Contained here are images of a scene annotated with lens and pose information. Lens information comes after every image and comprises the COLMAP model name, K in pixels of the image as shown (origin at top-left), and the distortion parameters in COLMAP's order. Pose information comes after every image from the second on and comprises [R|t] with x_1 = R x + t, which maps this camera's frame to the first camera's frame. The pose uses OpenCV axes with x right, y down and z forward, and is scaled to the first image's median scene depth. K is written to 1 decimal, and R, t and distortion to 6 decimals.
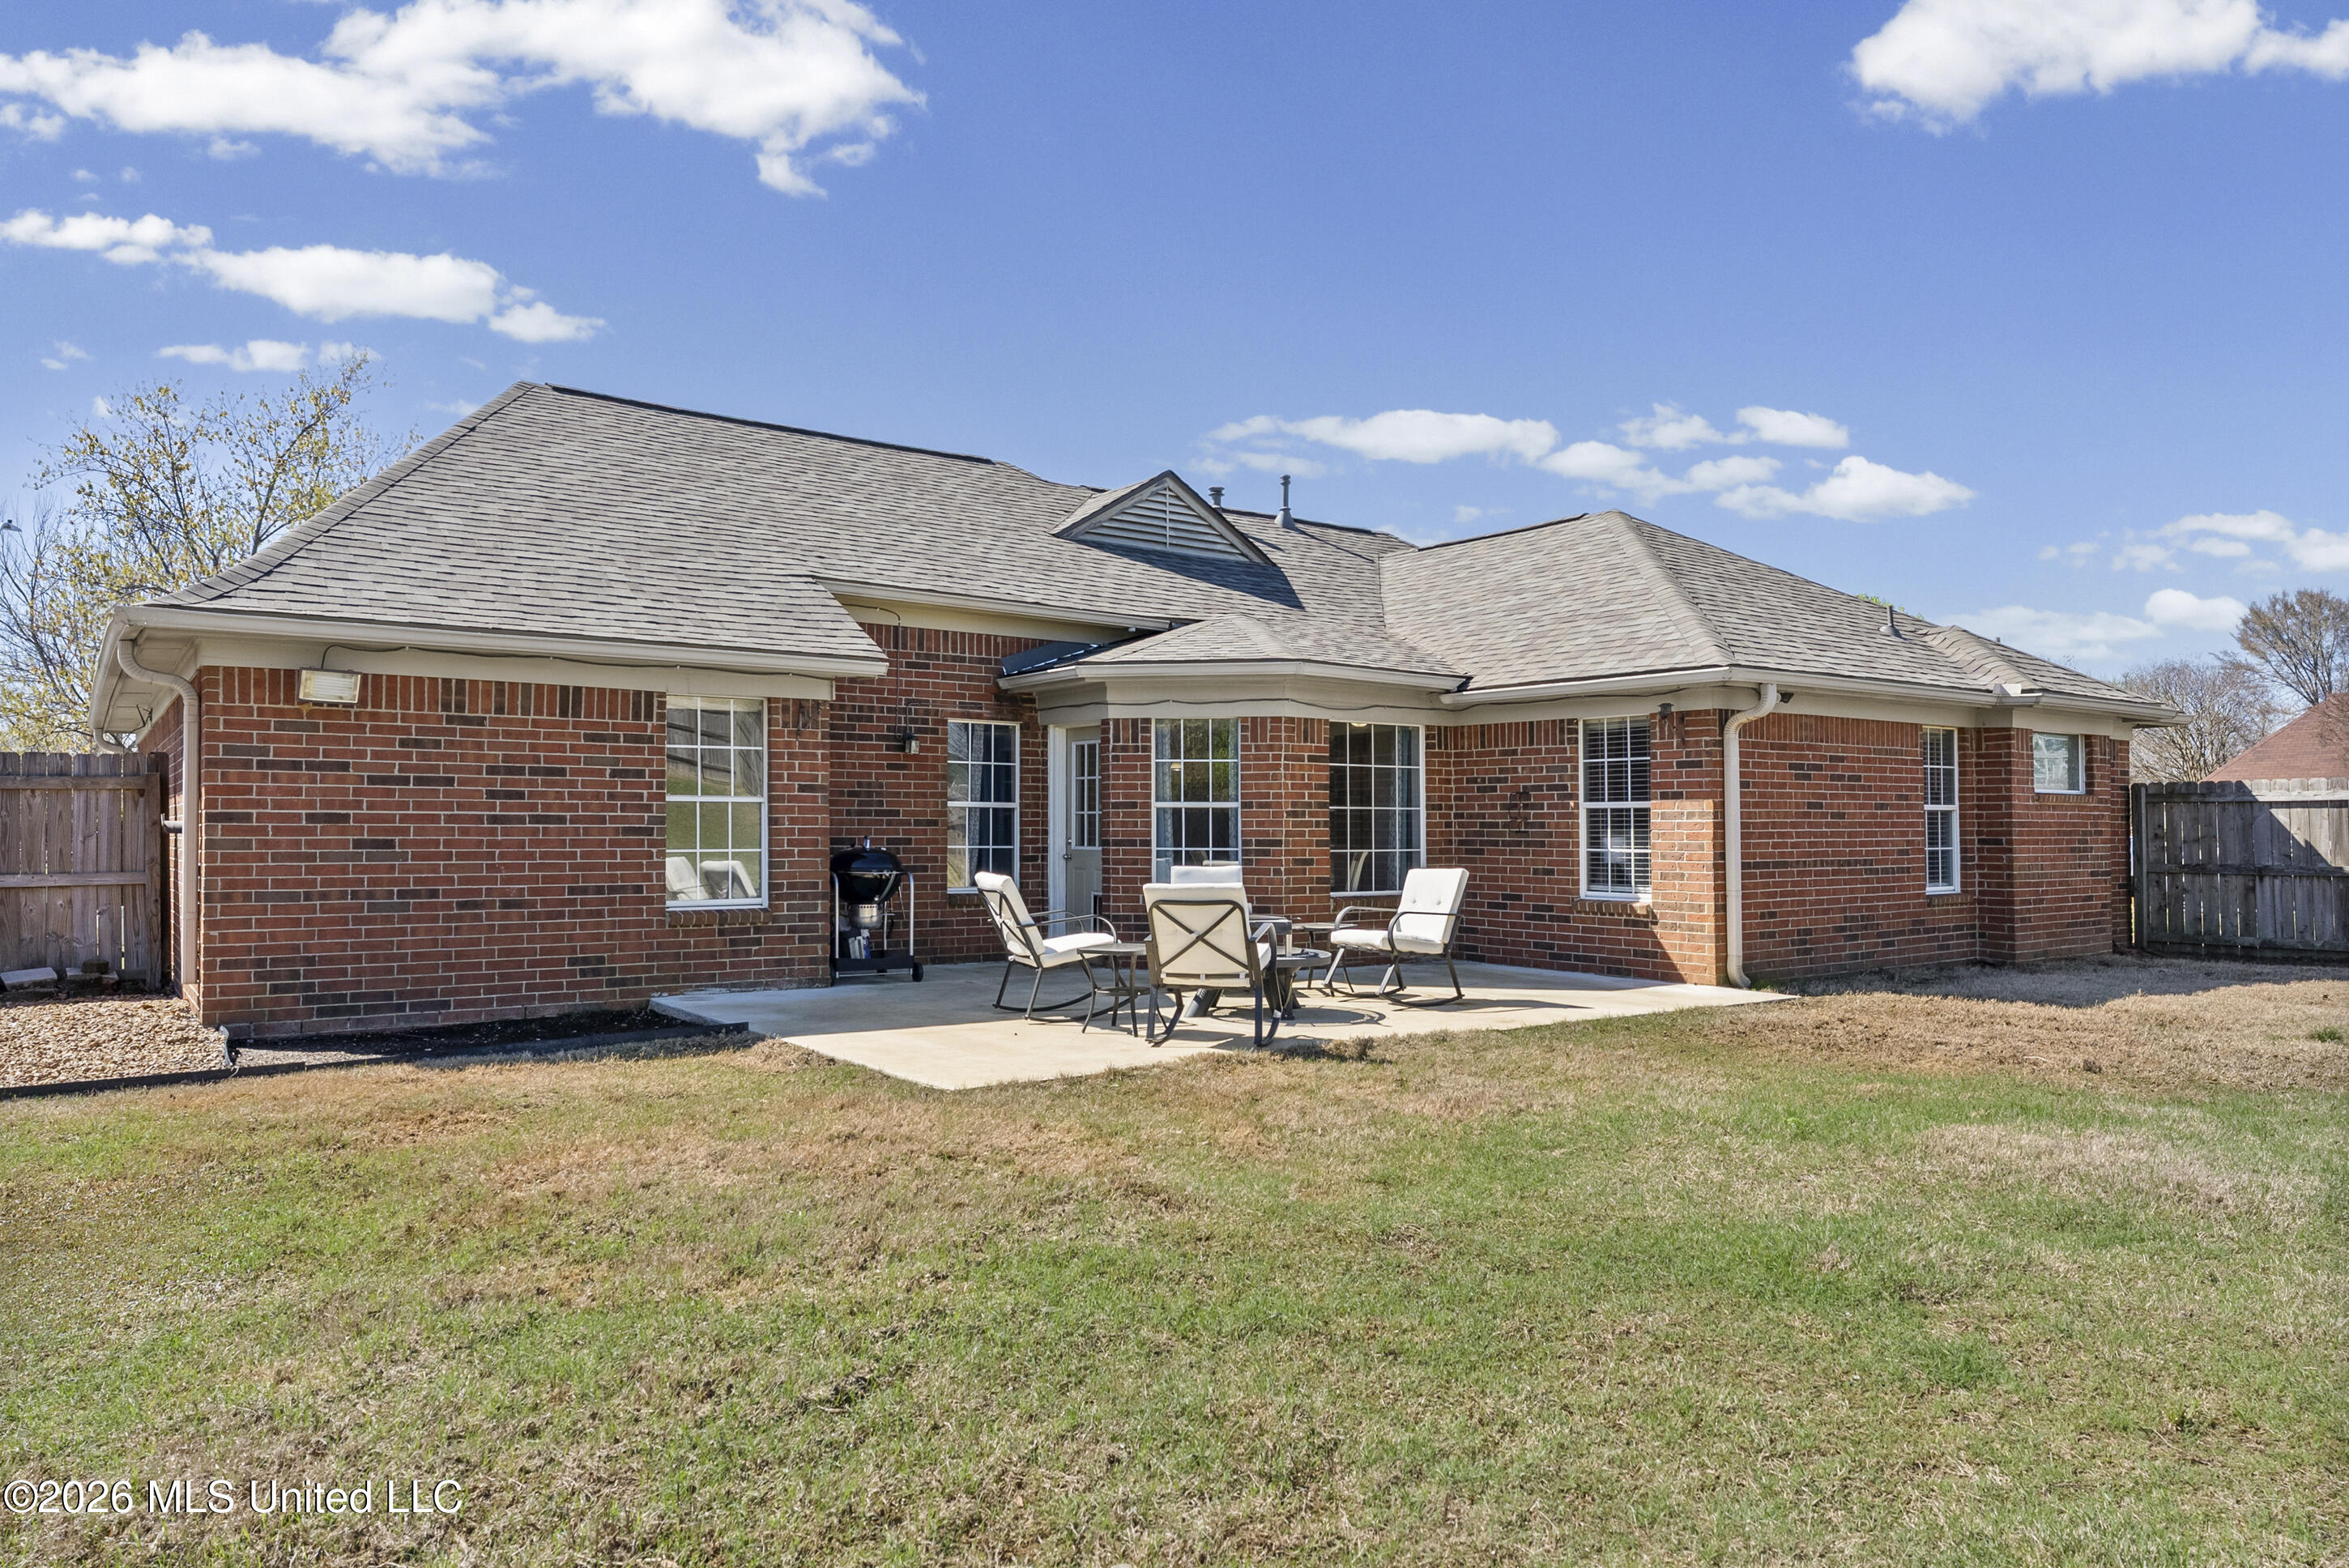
lens RADIAL K [[1527.6, 0, 1174.5], [0, 1527.6, 784.0], [0, 0, 1]] dist [0.002477, 0.000154]
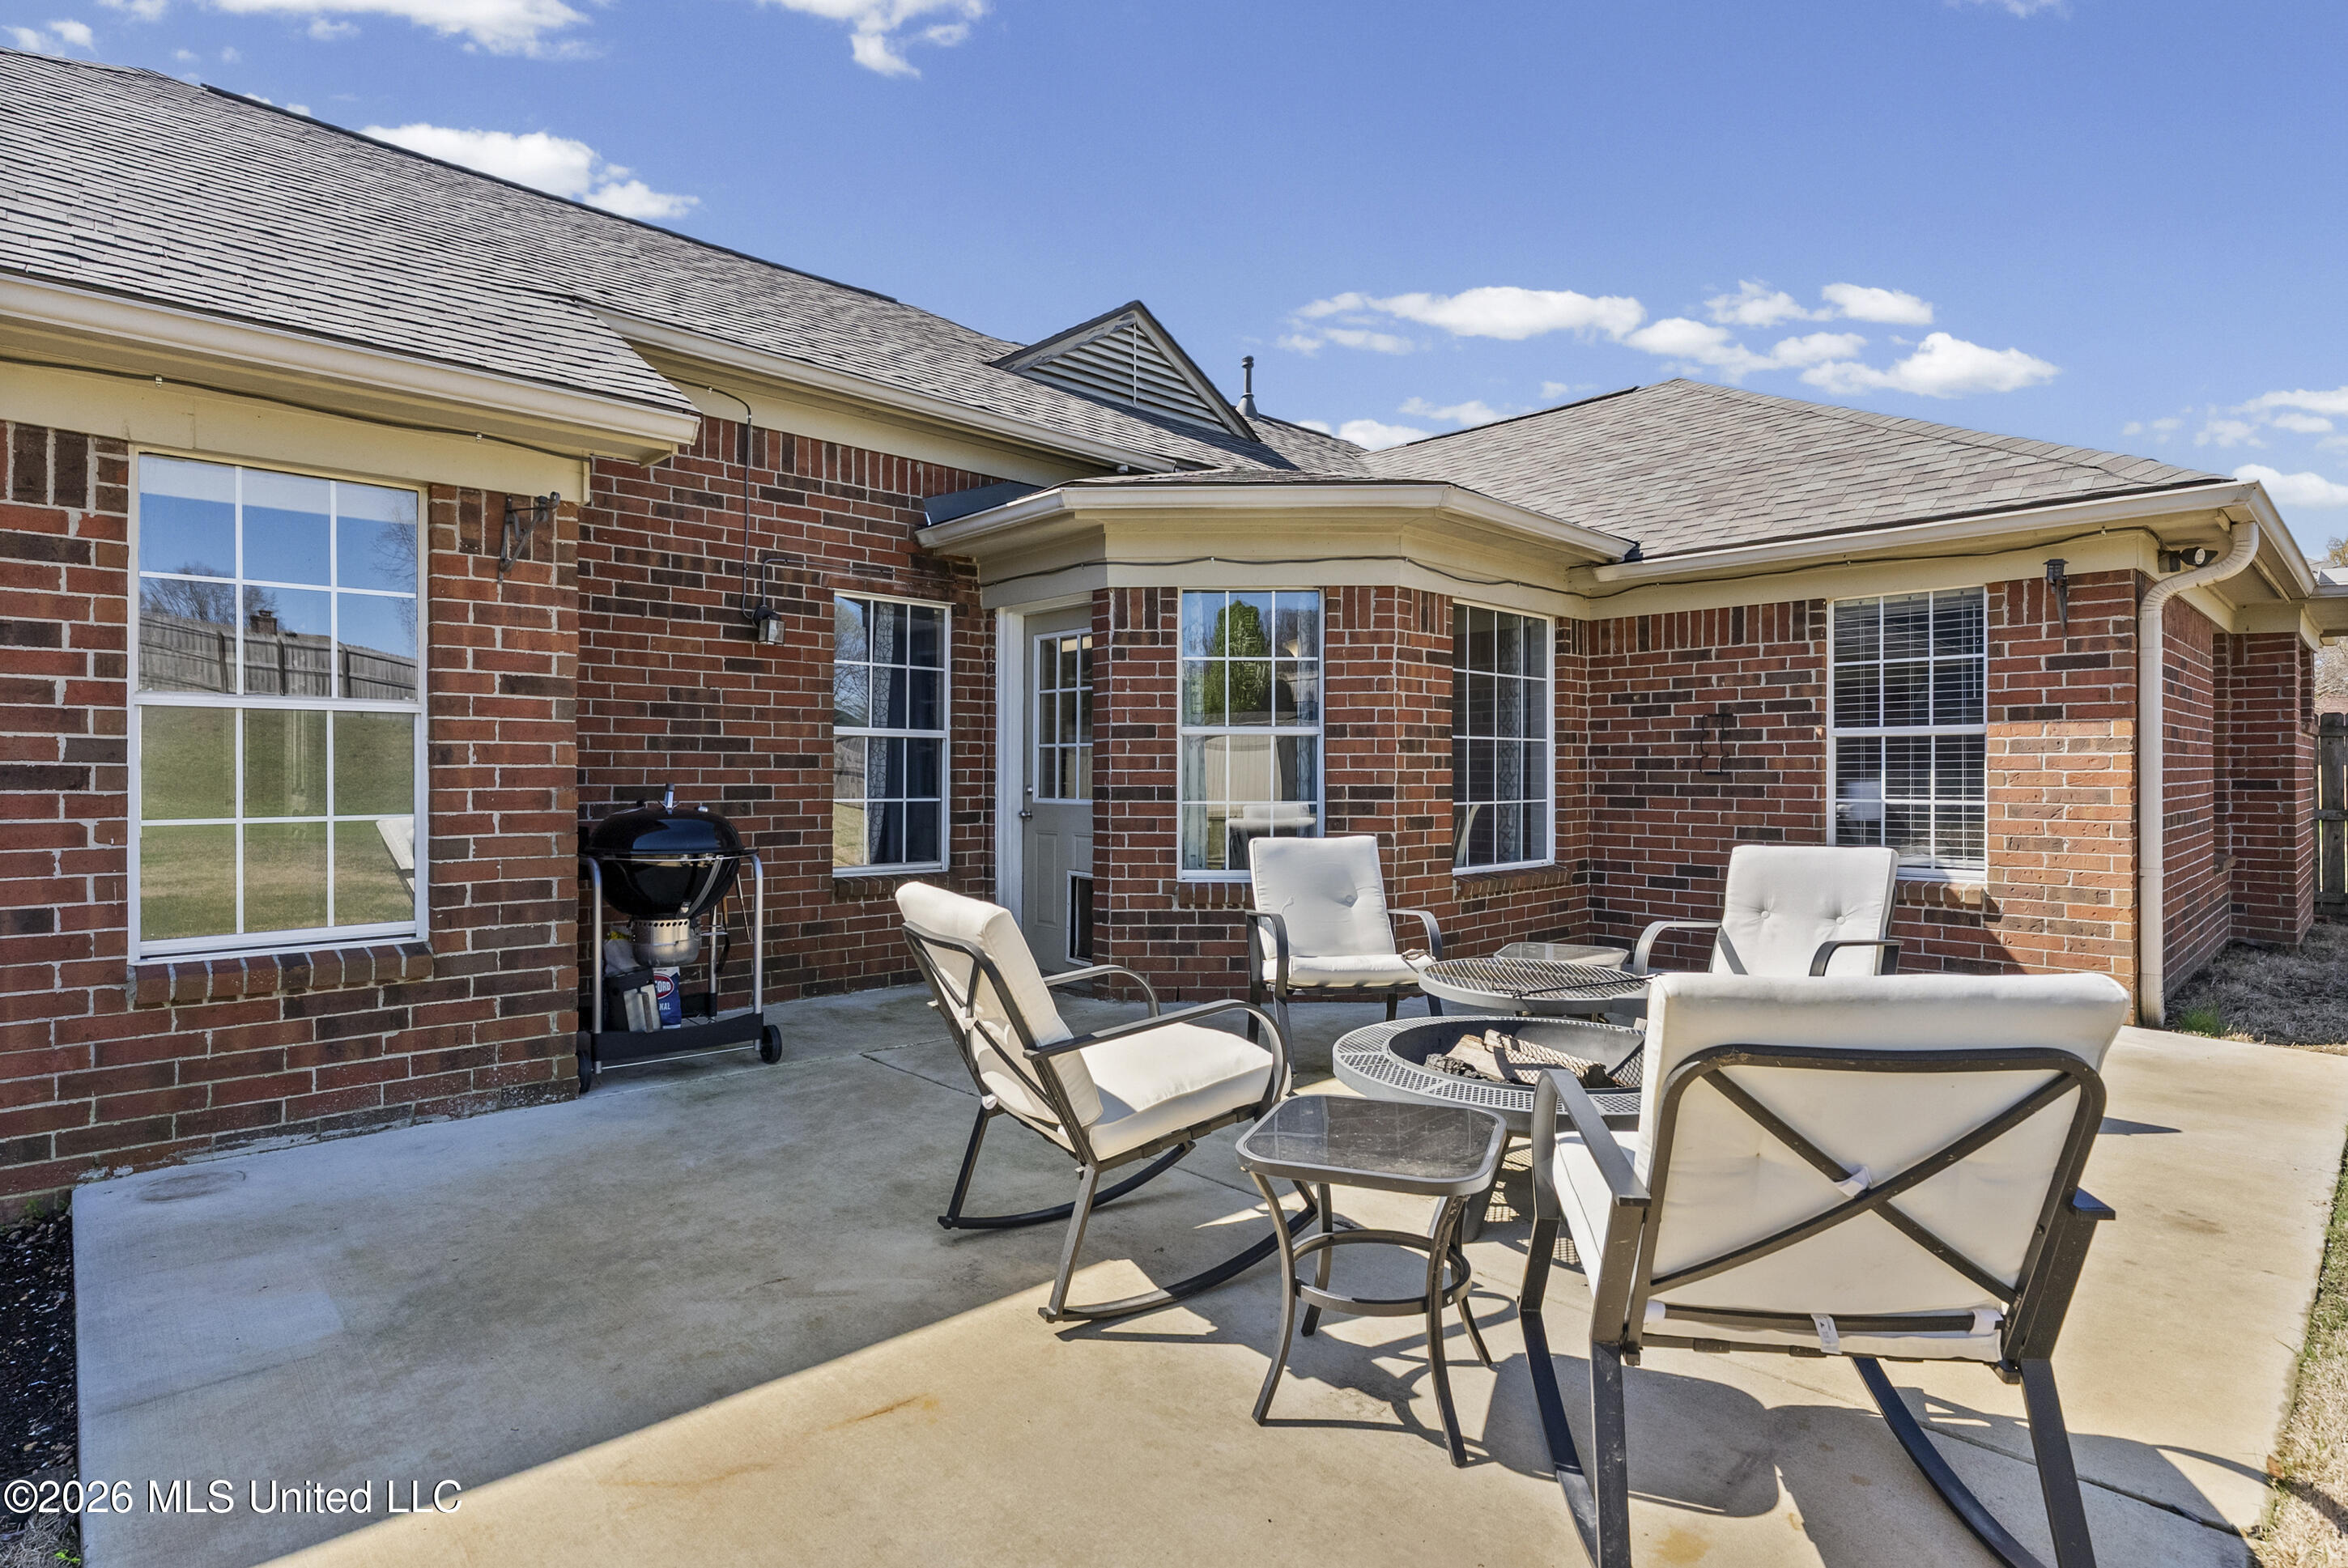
lens RADIAL K [[1188.1, 0, 1176.3], [0, 1188.1, 728.1], [0, 0, 1]] dist [-0.001722, 0.000173]
pose [[0.992146, 0.001864, 0.125072, -0.074534], [-0.000752, 0.999960, -0.008941, 0.016746], [-0.125084, 0.008777, 0.992107, 0.528942]]
